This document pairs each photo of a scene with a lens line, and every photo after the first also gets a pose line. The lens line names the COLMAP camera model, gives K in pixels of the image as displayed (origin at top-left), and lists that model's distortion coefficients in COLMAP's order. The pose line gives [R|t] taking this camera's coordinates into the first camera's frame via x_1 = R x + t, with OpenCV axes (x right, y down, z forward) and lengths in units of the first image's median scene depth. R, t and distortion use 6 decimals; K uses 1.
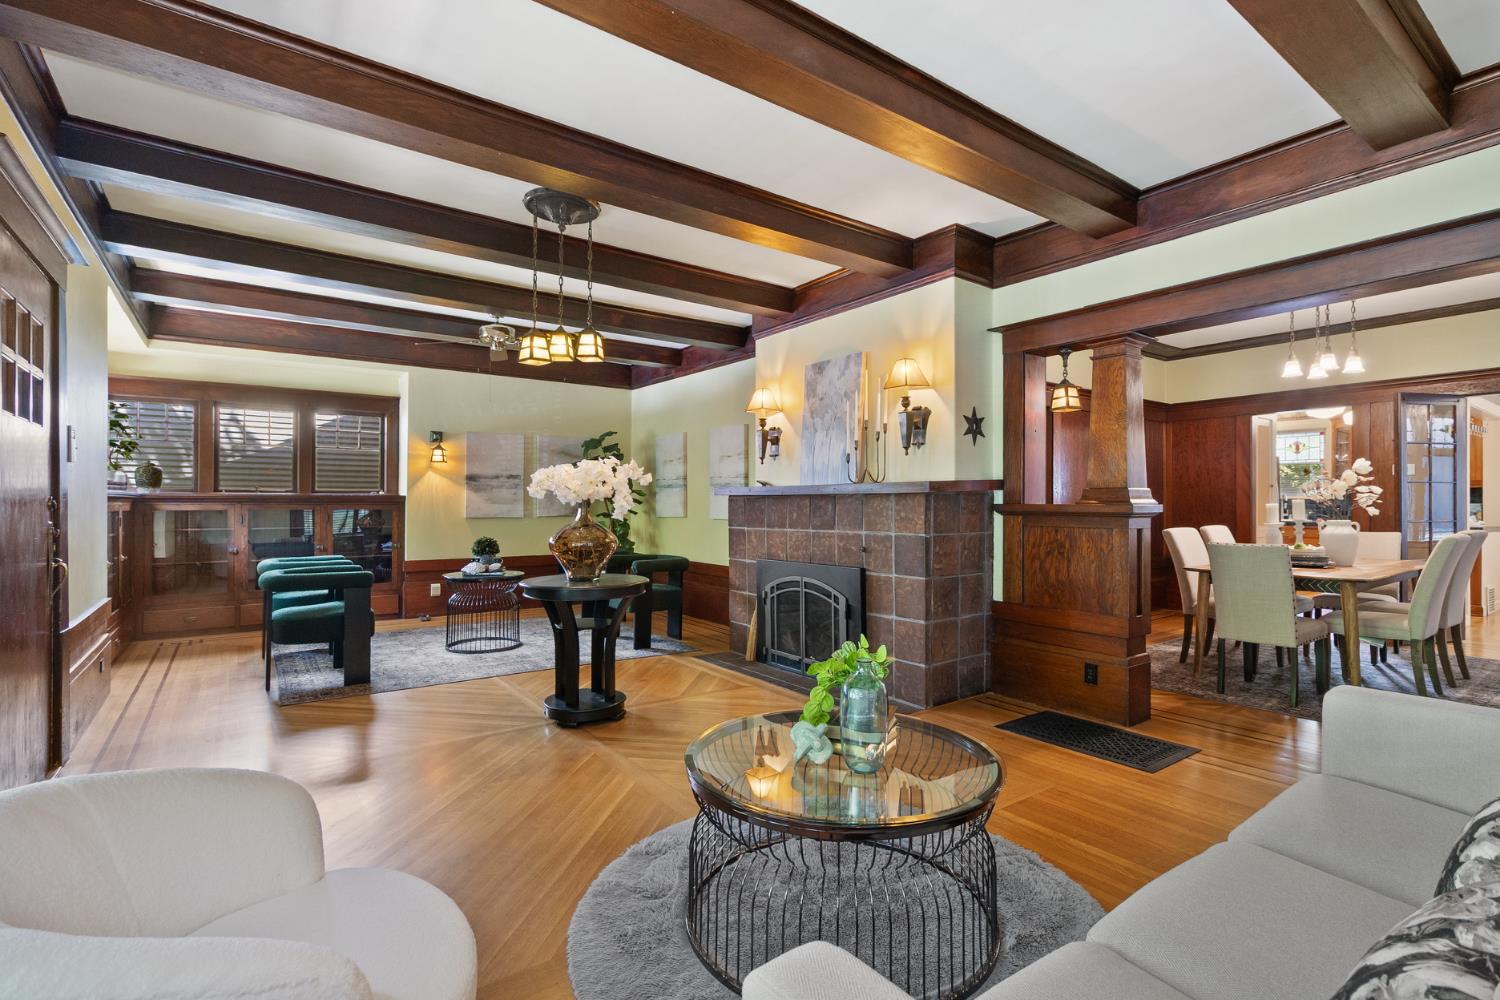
lens RADIAL K [[701.8, 0, 750.0], [0, 701.8, 500.0], [0, 0, 1]] dist [-0.001909, -0.000571]
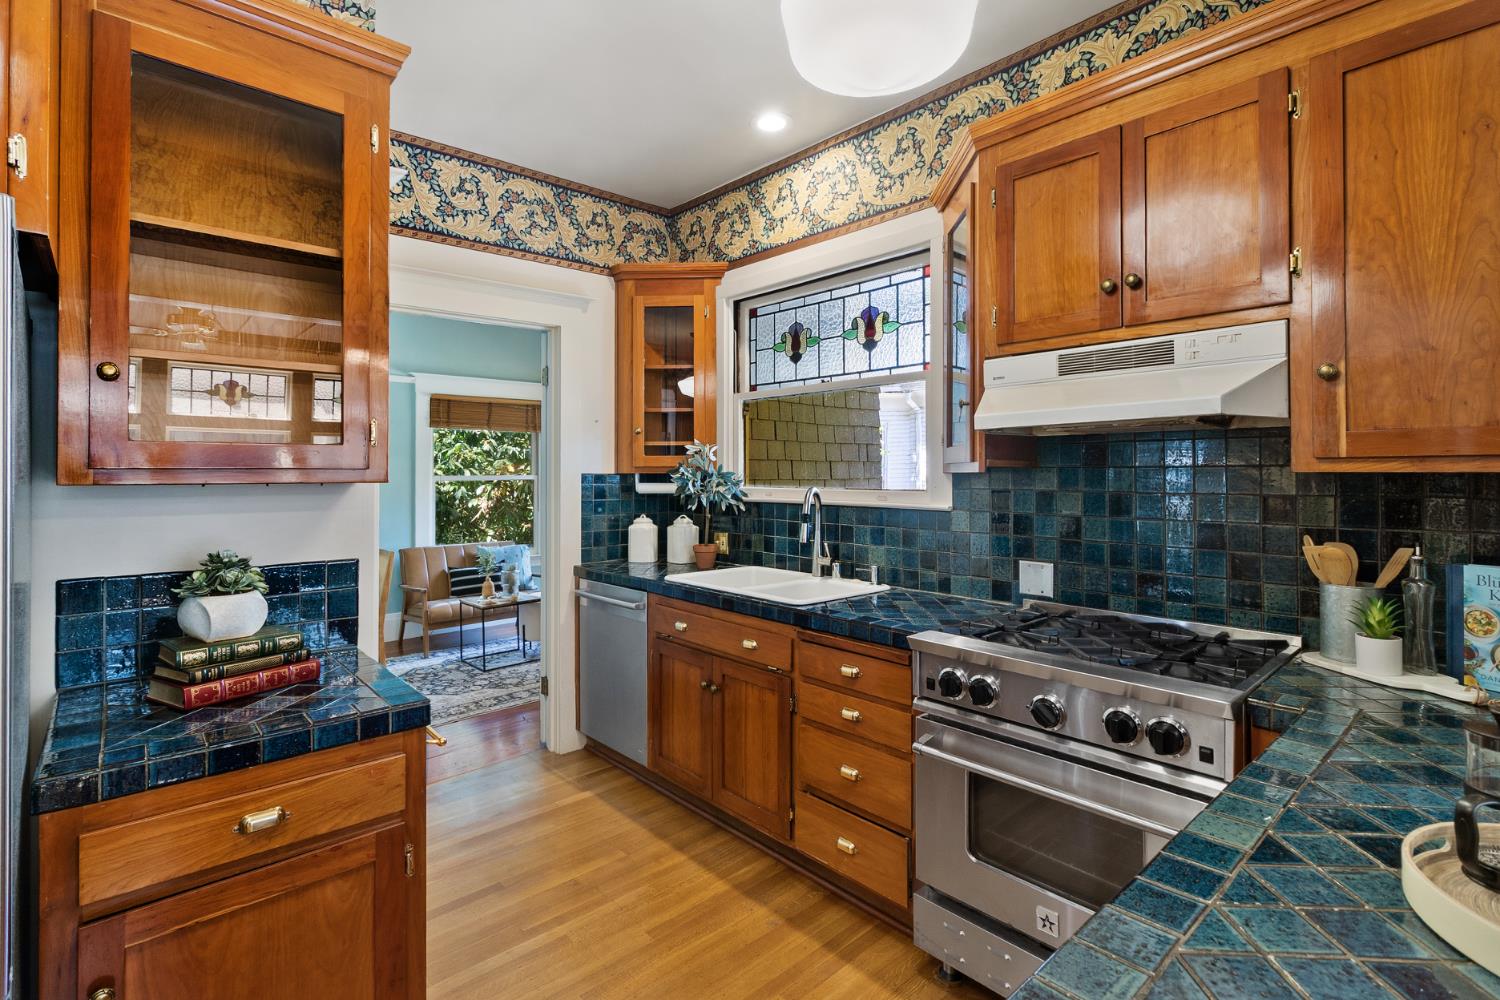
lens RADIAL K [[699.3, 0, 756.4], [0, 699.3, 465.9], [0, 0, 1]] dist [0.000367, -0.000203]
pose [[0.992720, -0.004807, 0.120349, 0.950617], [0.005193, 0.999982, -0.002891, -0.020180], [-0.120333, 0.003495, 0.992727, 0.976477]]
